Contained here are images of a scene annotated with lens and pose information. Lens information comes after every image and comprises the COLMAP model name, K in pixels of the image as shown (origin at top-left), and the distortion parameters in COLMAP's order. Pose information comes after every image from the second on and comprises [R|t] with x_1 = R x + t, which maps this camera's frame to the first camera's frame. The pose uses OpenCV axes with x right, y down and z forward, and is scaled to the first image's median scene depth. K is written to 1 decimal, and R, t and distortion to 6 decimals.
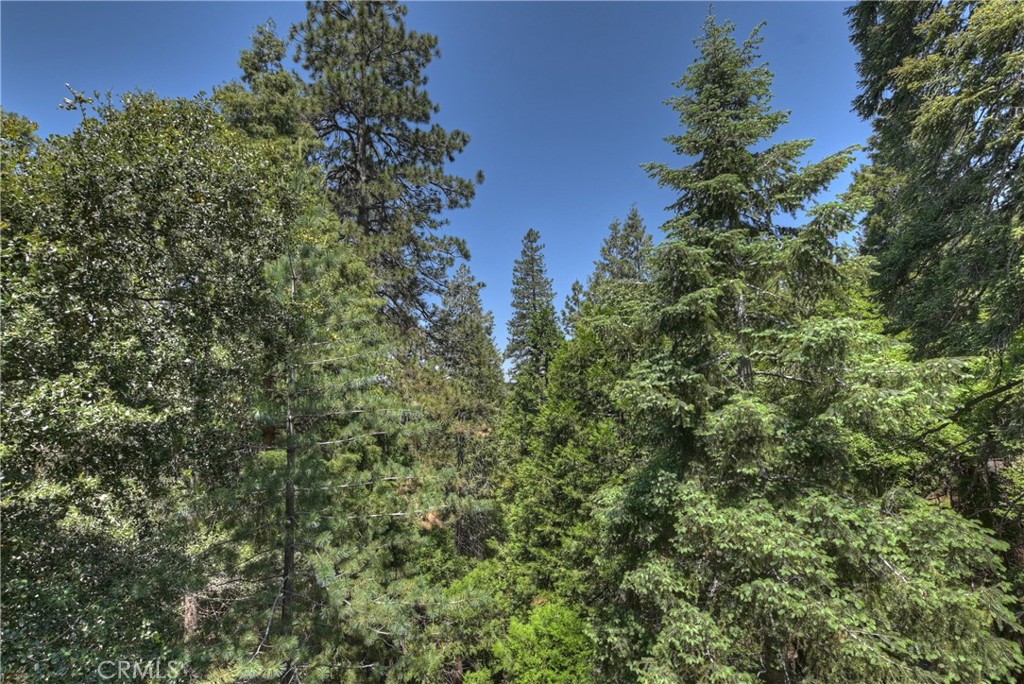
lens RADIAL K [[461.9, 0, 509.5], [0, 461.9, 327.4], [0, 0, 1]] dist [-0.027133, 0.001530]
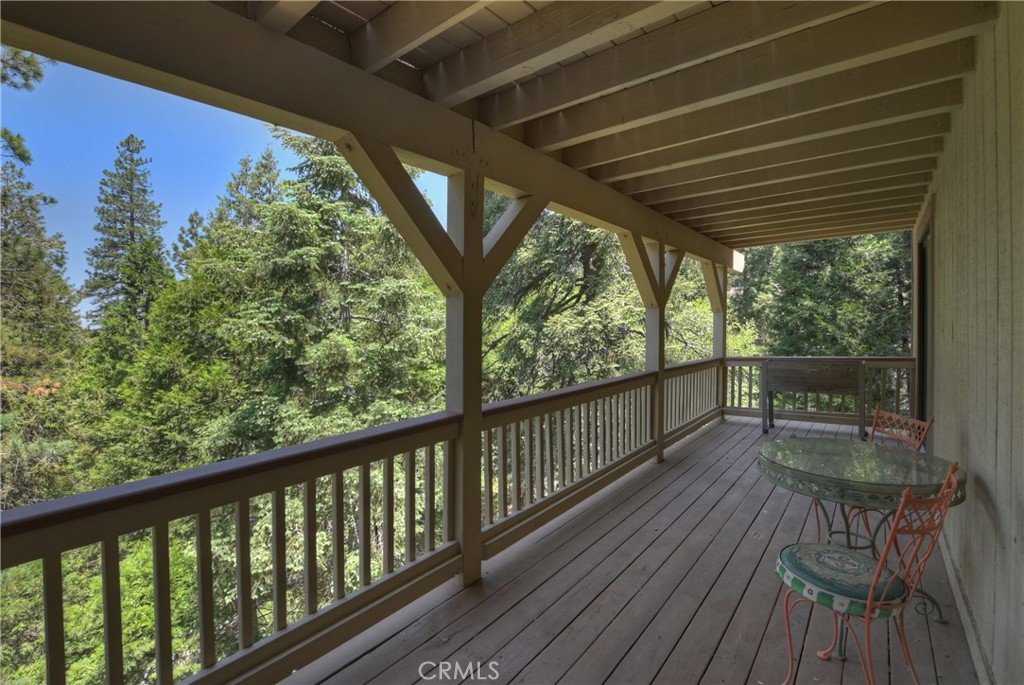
lens RADIAL K [[461.9, 0, 514.8], [0, 461.9, 316.0], [0, 0, 1]] dist [-0.027133, 0.001530]
pose [[0.724409, 0.025367, 0.688904, -0.012124], [-0.084023, 0.995121, 0.051710, -0.004743], [-0.684231, -0.095343, 0.723006, -0.154462]]
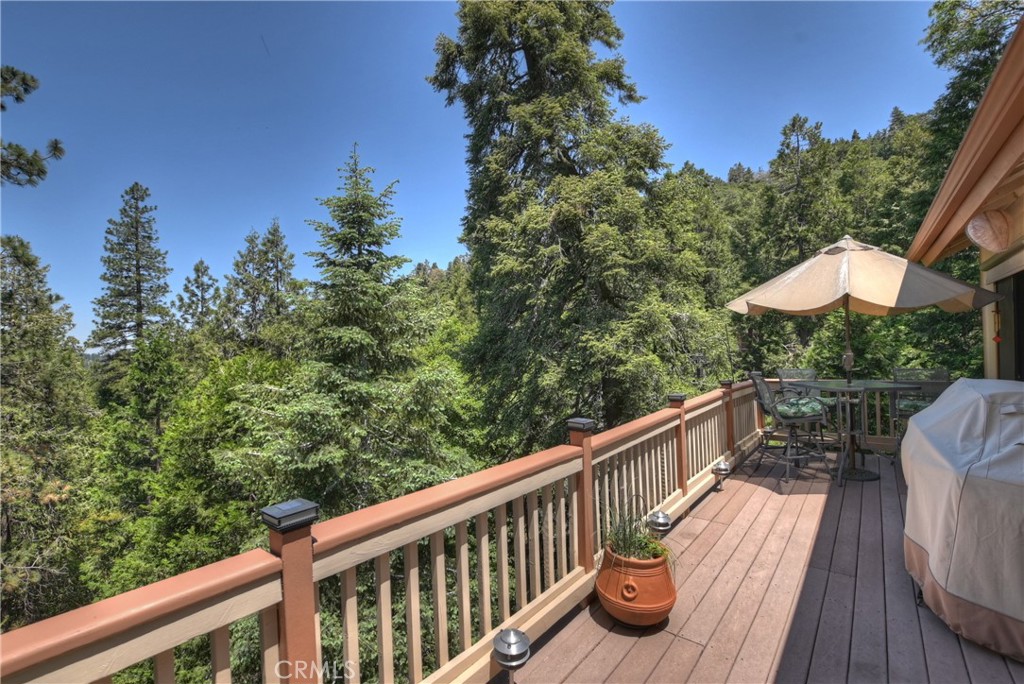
lens RADIAL K [[461.9, 0, 510.4], [0, 461.9, 337.5], [0, 0, 1]] dist [-0.027133, 0.001530]
pose [[0.734049, 0.013946, 0.678954, -0.022169], [-0.076761, 0.995086, 0.062550, -0.240372], [-0.674745, -0.098032, 0.731512, -0.076884]]
